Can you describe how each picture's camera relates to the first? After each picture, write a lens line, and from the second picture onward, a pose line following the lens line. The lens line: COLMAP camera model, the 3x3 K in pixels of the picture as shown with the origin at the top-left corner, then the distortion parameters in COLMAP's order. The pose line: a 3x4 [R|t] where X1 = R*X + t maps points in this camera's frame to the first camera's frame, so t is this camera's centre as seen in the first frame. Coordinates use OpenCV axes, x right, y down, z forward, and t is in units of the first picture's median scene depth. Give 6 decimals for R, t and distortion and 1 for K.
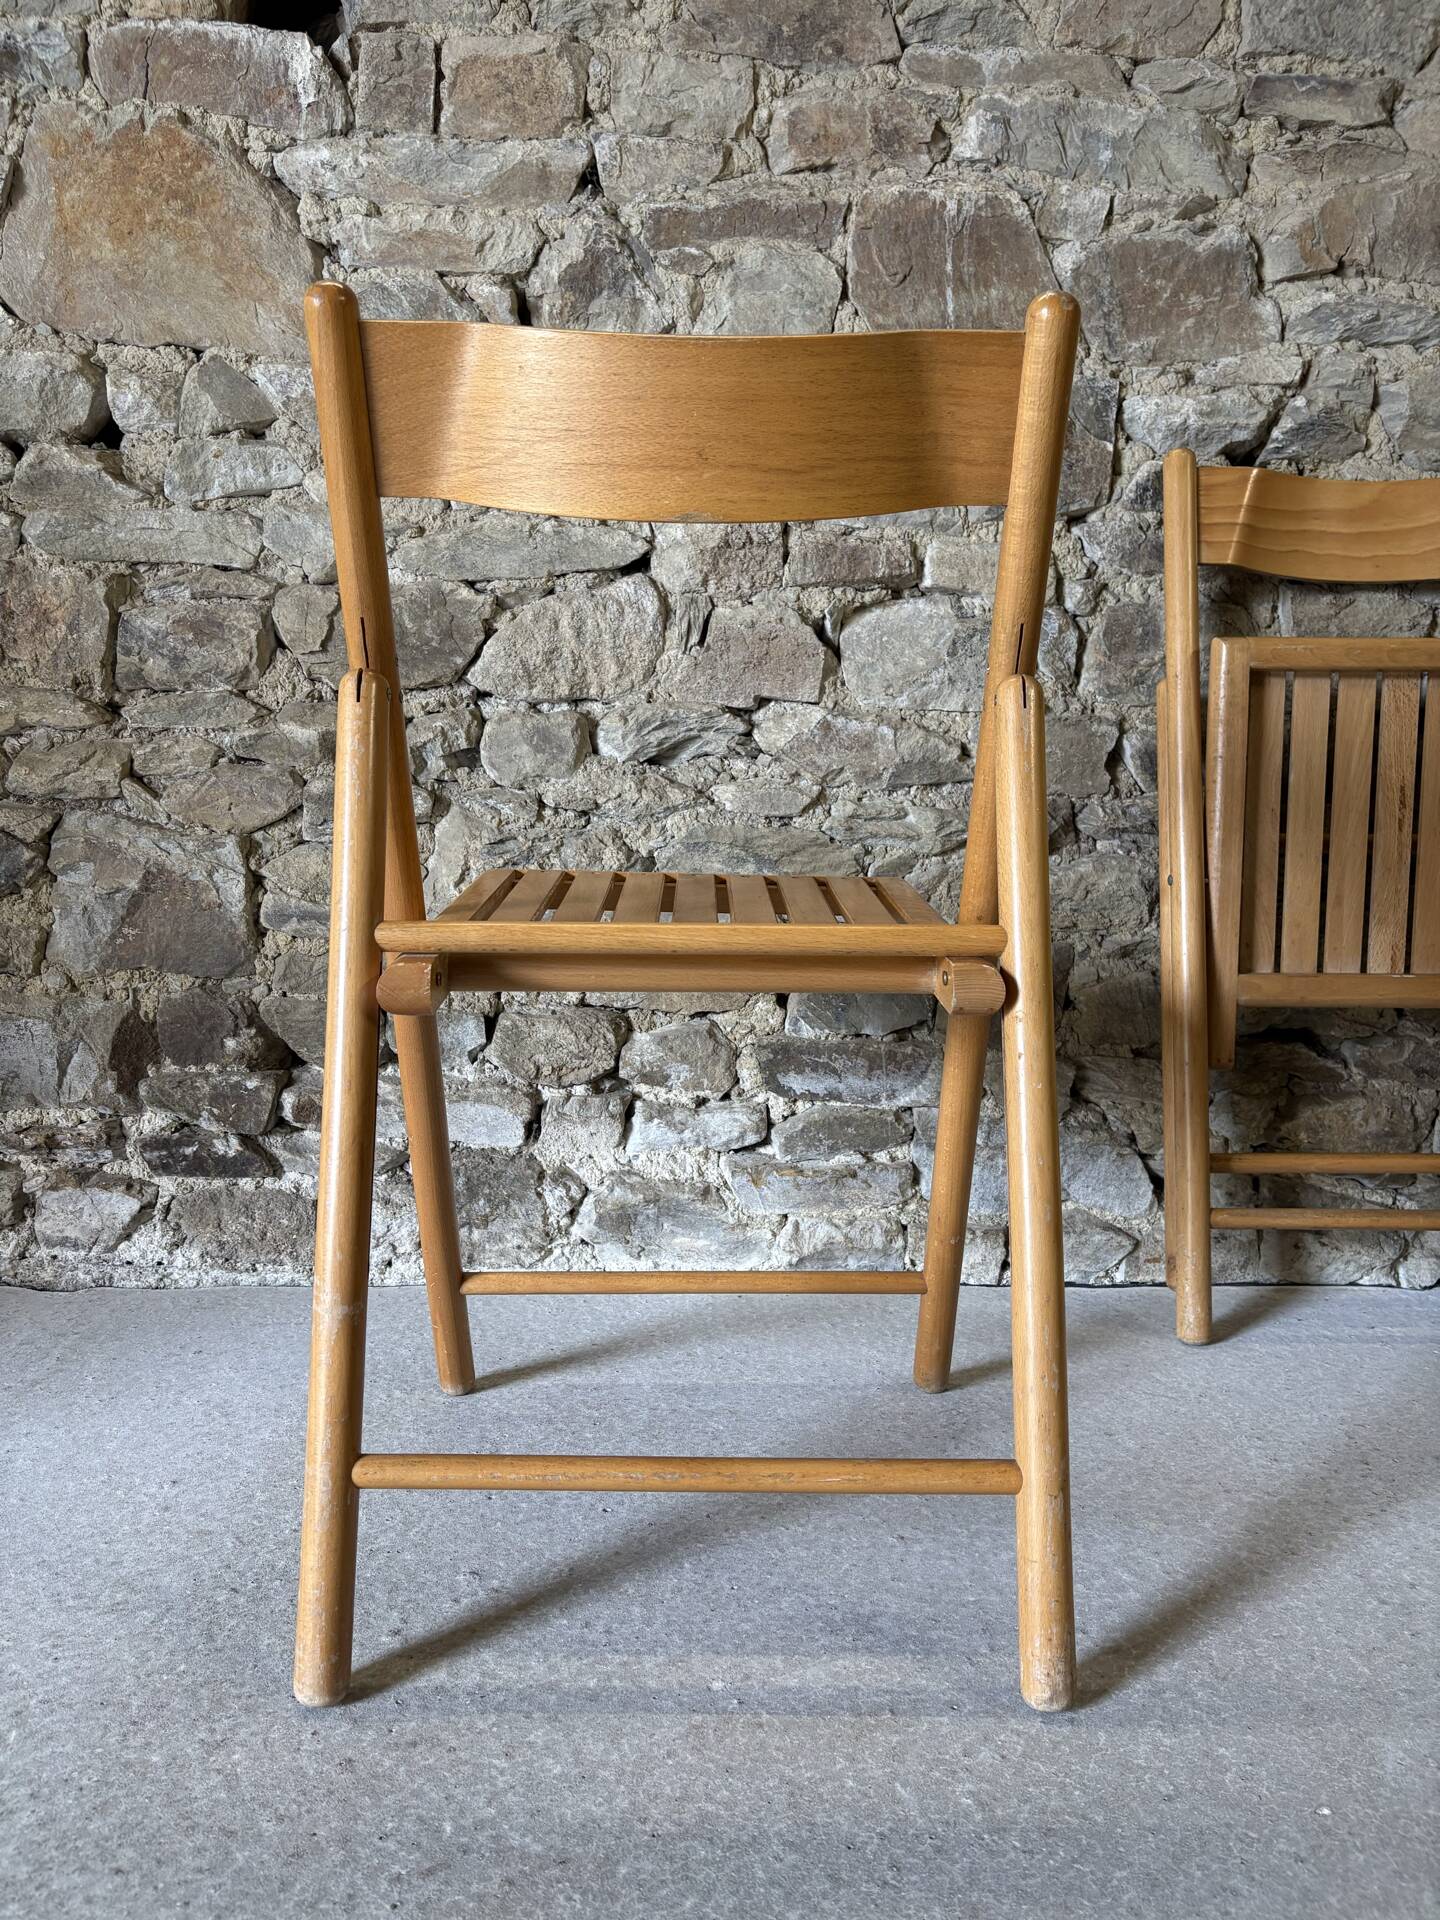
lens RADIAL K [[1465.9, 0, 713.5], [0, 1465.9, 965.9], [0, 0, 1]] dist [0.053766, -0.066999]
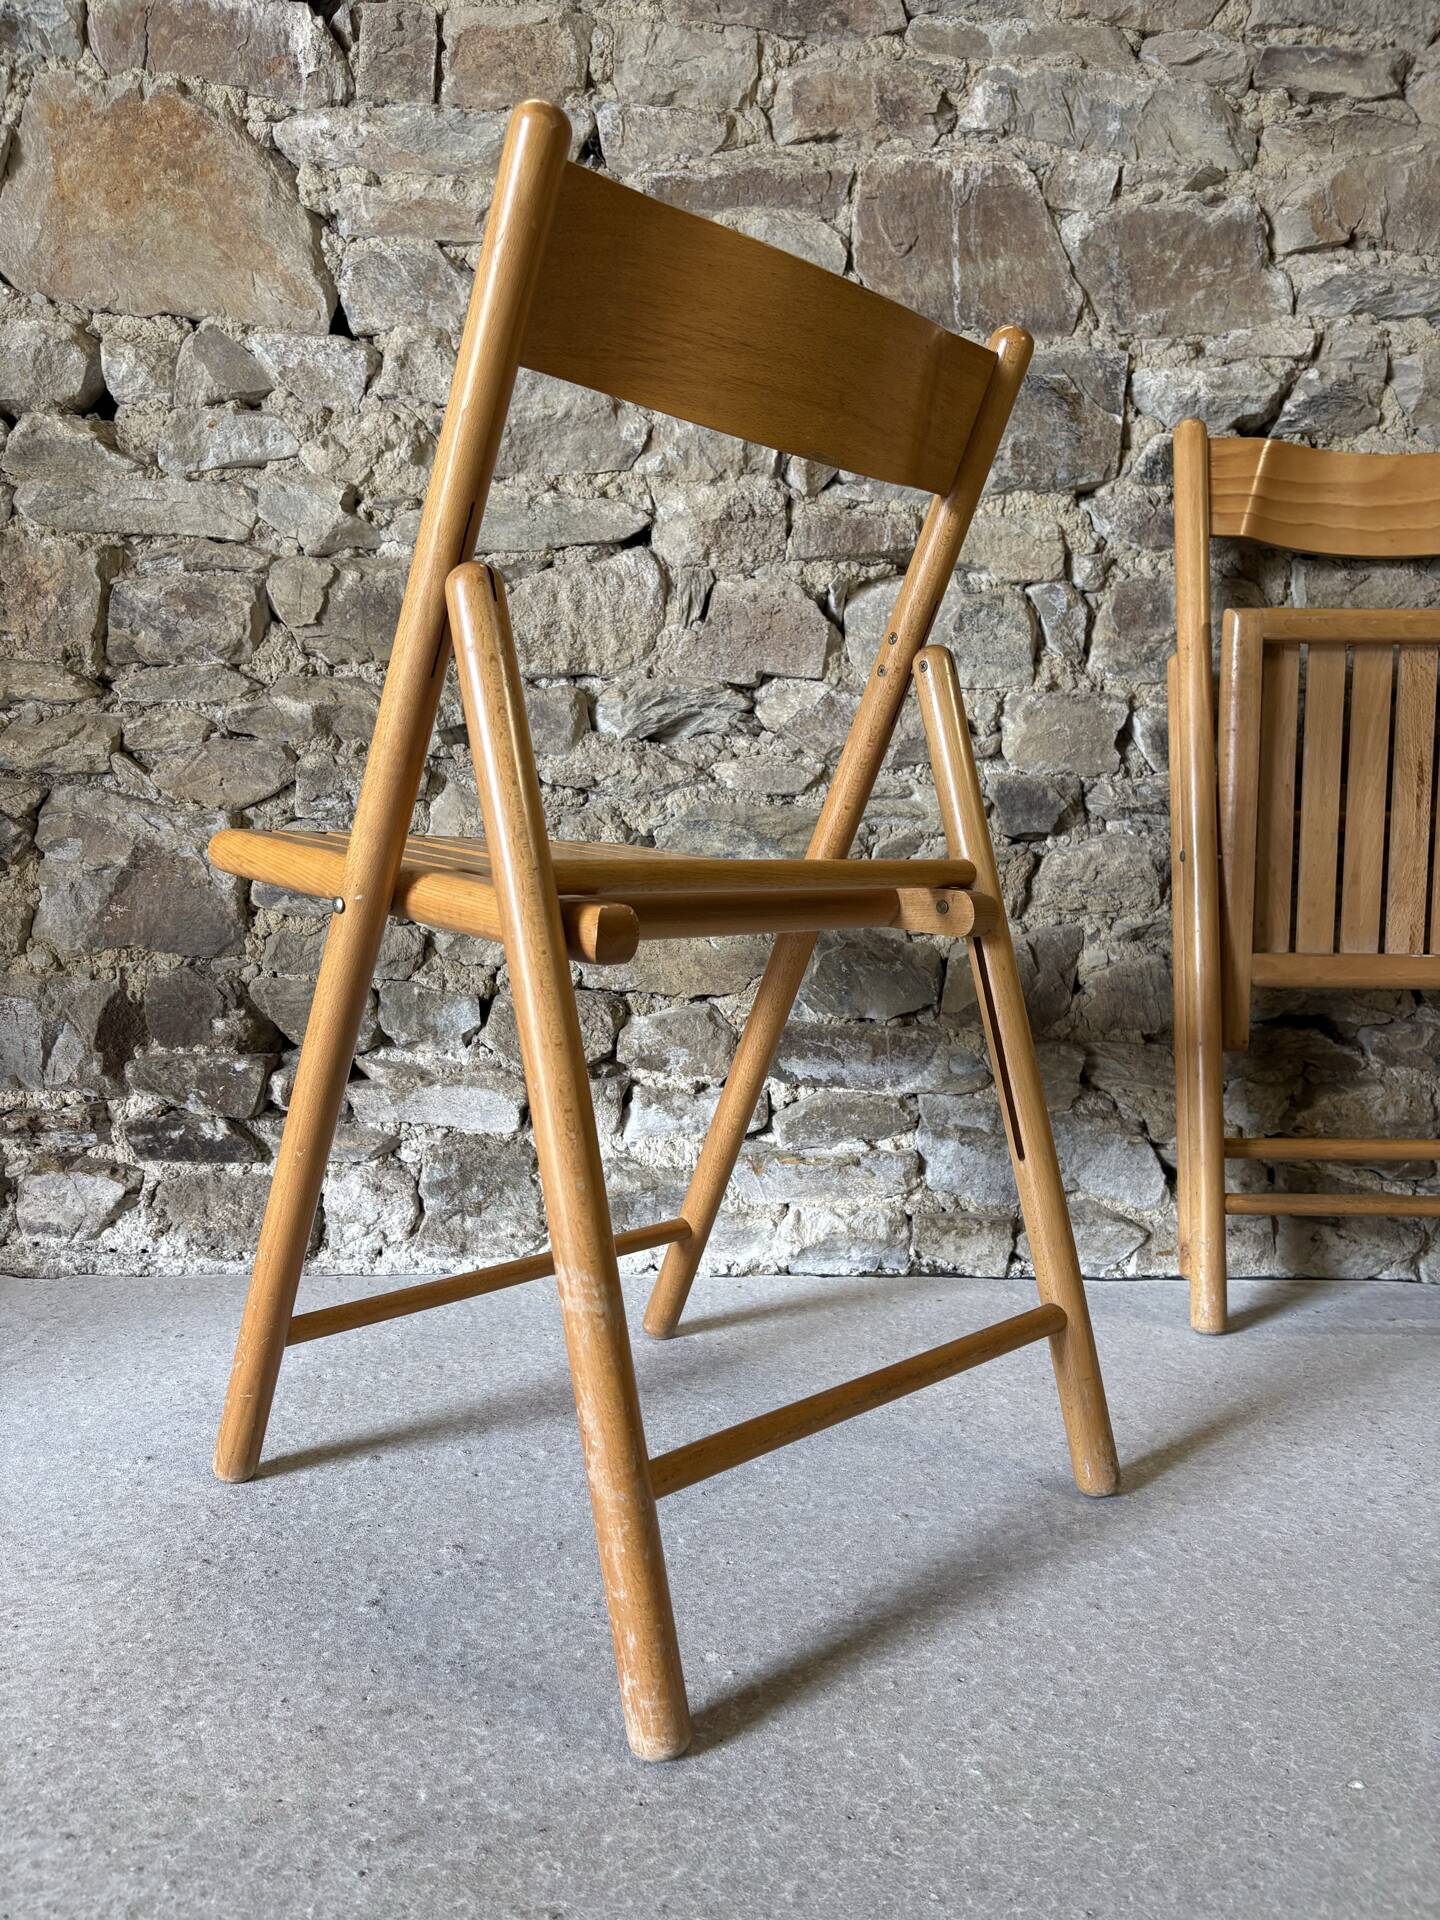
lens RADIAL K [[1465.9, 0, 711.7], [0, 1465.9, 969.9], [0, 0, 1]] dist [0.053766, -0.066999]
pose [[0.999982, 0.004075, -0.004408, 0.003092], [-0.004181, 0.999696, -0.024287, 0.039650], [0.004308, 0.024305, 0.999695, 0.024169]]
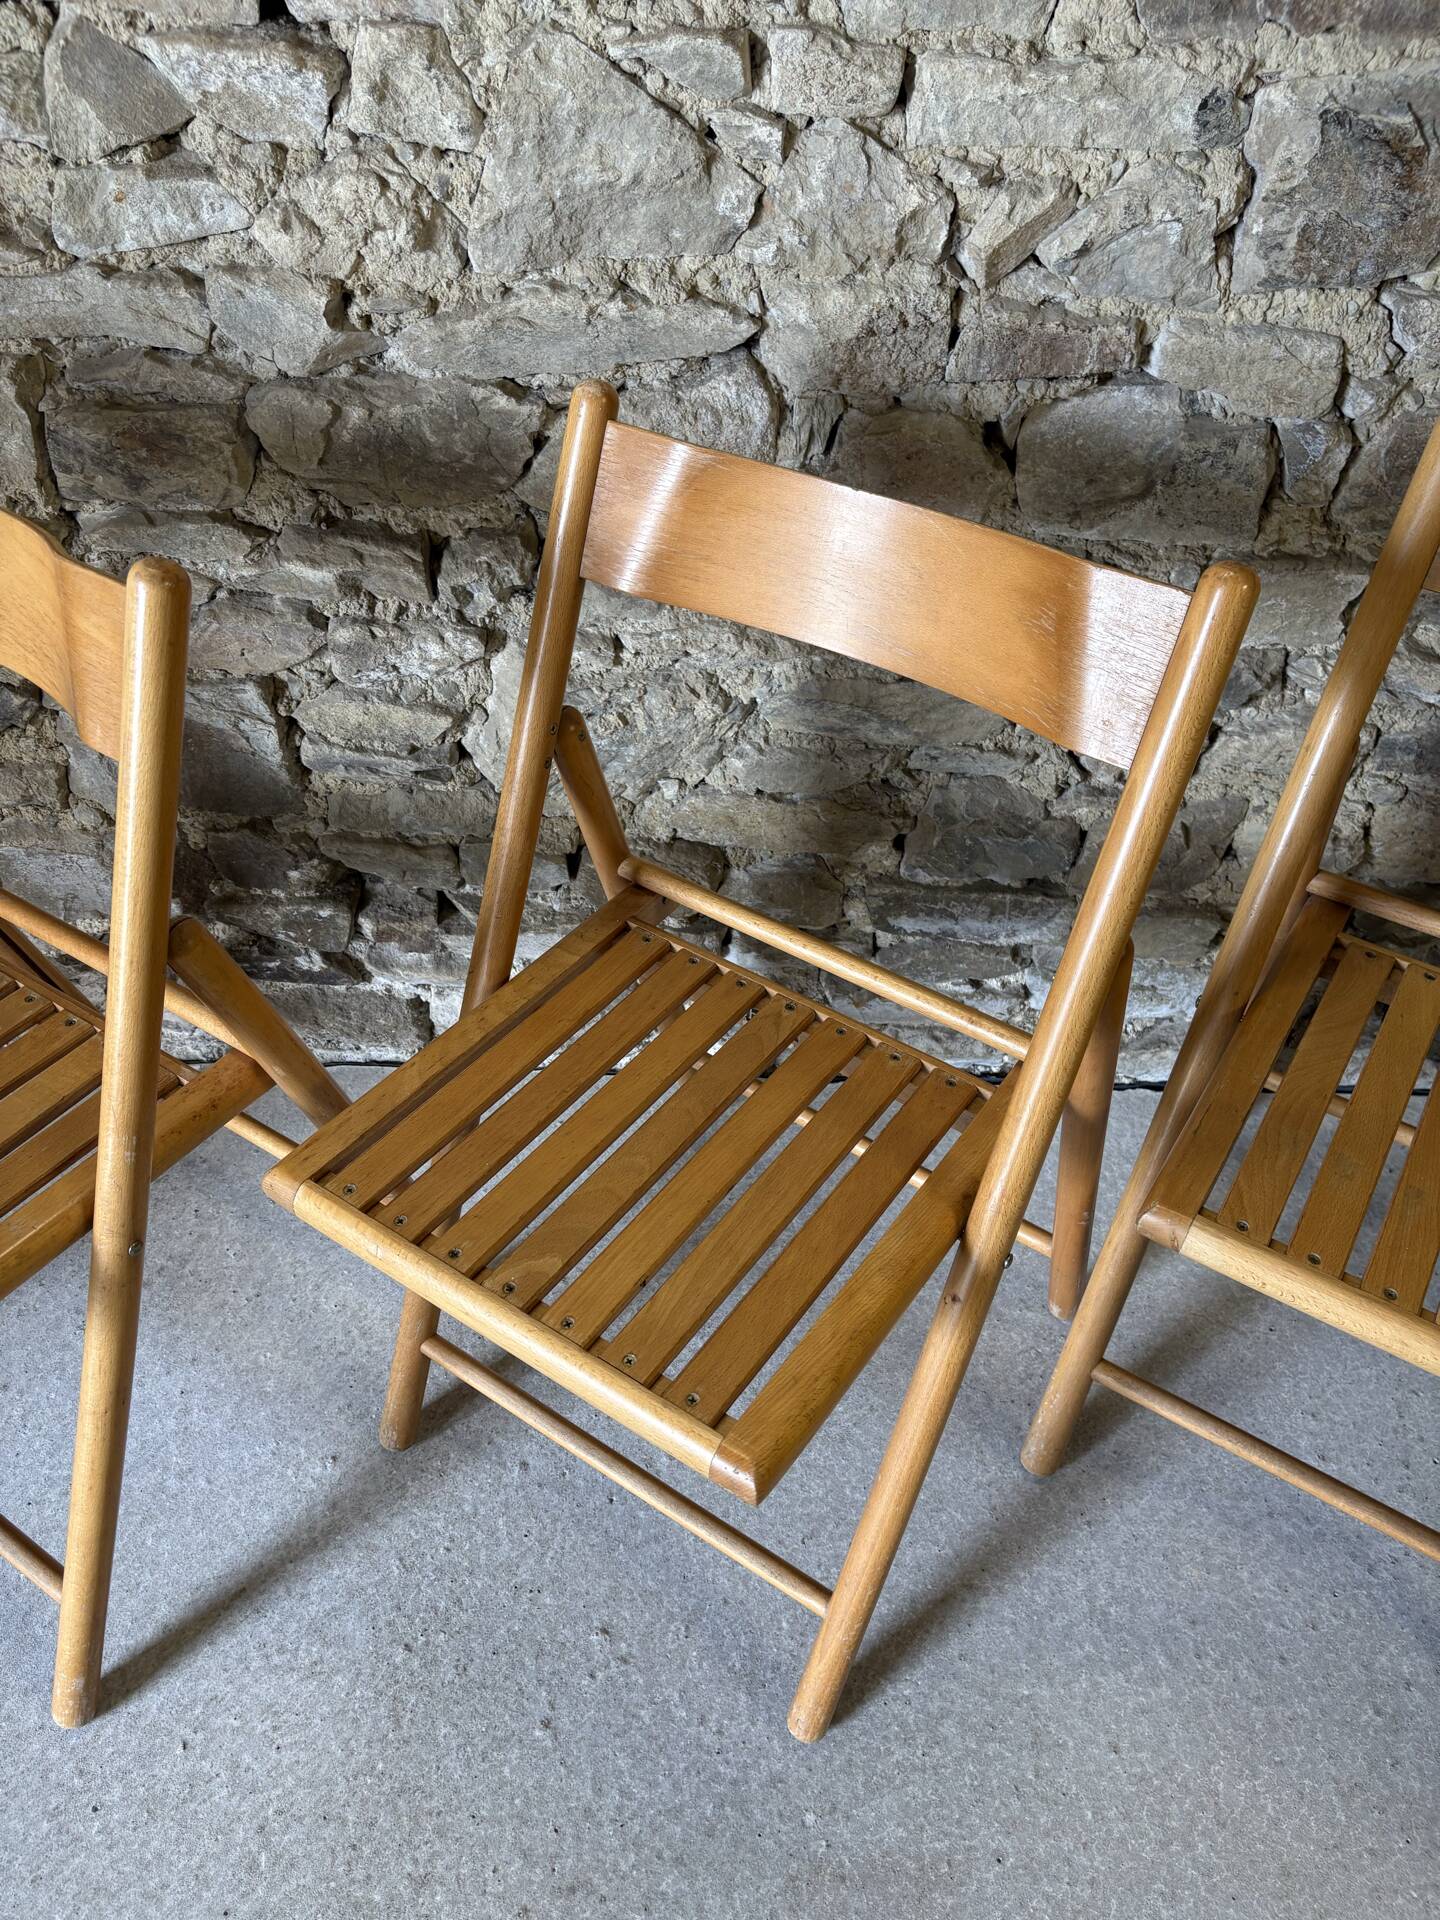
lens RADIAL K [[1465.9, 0, 718.5], [0, 1465.9, 977.3], [0, 0, 1]] dist [0.053766, -0.066999]
pose [[0.998770, 0.029178, -0.040085, -0.025330], [0.001942, 0.784850, 0.619683, -0.476996], [0.049542, -0.618998, 0.783828, 0.260473]]
